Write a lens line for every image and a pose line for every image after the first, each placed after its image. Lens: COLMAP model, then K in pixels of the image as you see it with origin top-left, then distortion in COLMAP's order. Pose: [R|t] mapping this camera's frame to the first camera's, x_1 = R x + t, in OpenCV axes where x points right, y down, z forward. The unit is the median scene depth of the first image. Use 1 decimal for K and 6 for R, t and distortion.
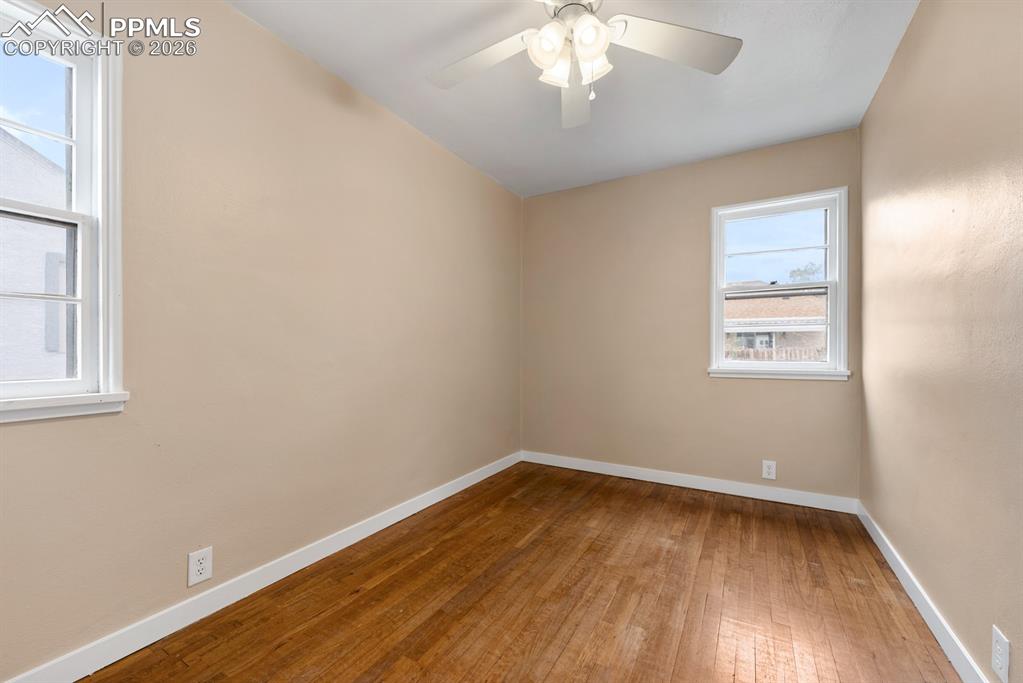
lens RADIAL K [[408.5, 0, 511.0], [0, 408.5, 348.3], [0, 0, 1]] dist [-0.001847, -0.000174]
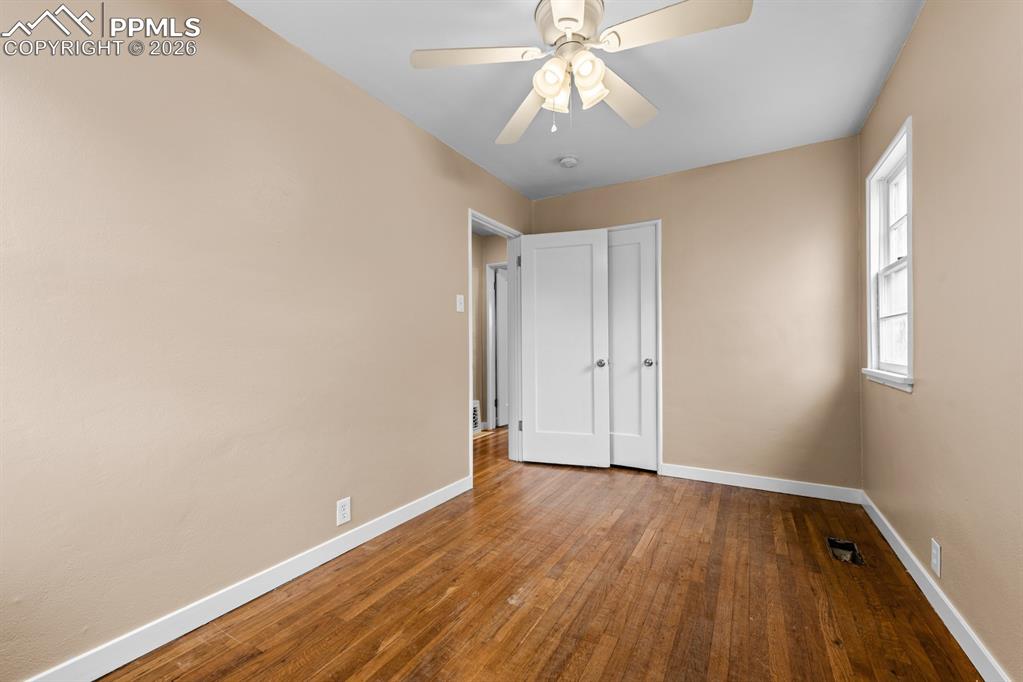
lens RADIAL K [[408.5, 0, 511.0], [0, 408.5, 347.8], [0, 0, 1]] dist [-0.001847, -0.000174]
pose [[-0.999979, 0.005249, 0.003721, 0.288100], [0.005256, 0.999984, 0.001955, 0.000141], [-0.003711, 0.001974, -0.999991, 1.941707]]
